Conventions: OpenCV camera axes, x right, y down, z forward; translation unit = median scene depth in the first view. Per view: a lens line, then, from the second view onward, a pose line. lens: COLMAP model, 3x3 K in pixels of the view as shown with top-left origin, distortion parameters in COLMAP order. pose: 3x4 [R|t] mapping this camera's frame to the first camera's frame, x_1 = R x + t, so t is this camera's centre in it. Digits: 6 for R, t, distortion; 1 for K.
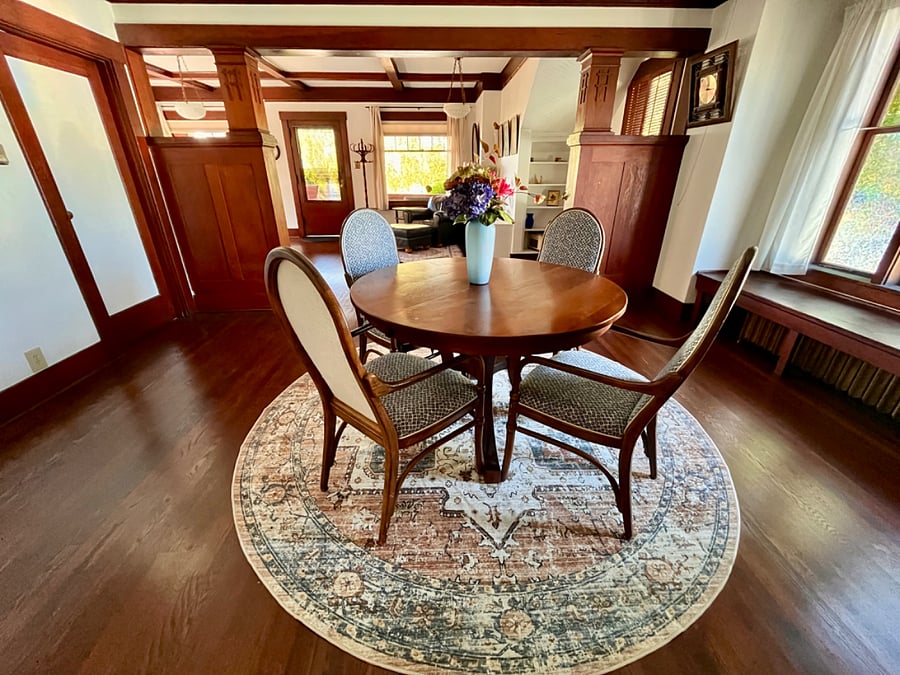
lens RADIAL K [[366.8, 0, 450.5], [0, 366.8, 338.9], [0, 0, 1]] dist [-0.002852, 0.000185]
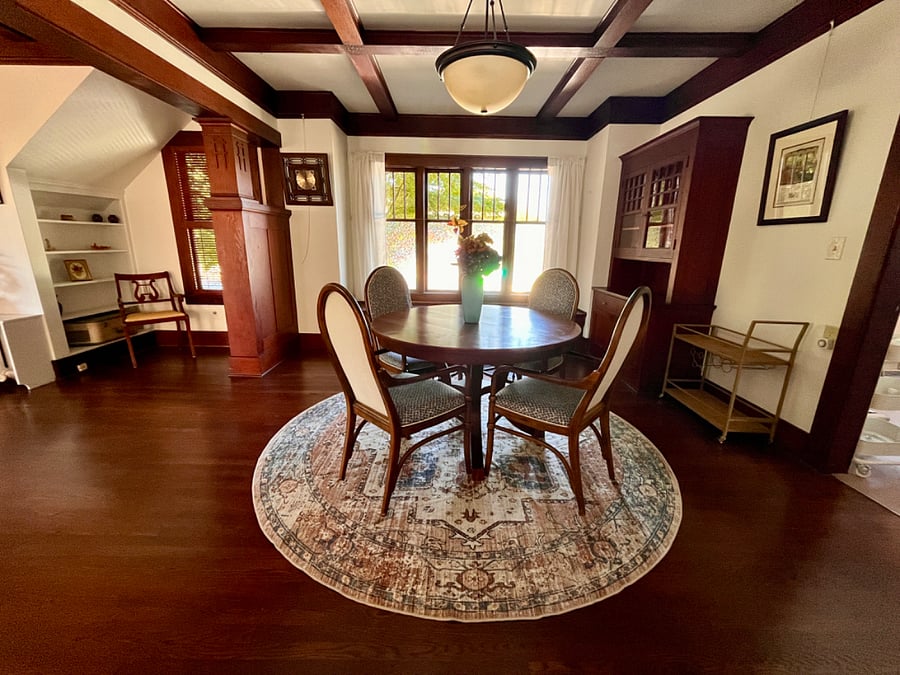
lens RADIAL K [[366.8, 0, 450.3], [0, 366.8, 334.0], [0, 0, 1]] dist [-0.002852, 0.000185]
pose [[0.042528, -0.242997, 0.969094, -1.294775], [0.399875, 0.893033, 0.206377, -0.451850], [-0.915583, 0.378740, 0.135147, 1.016196]]
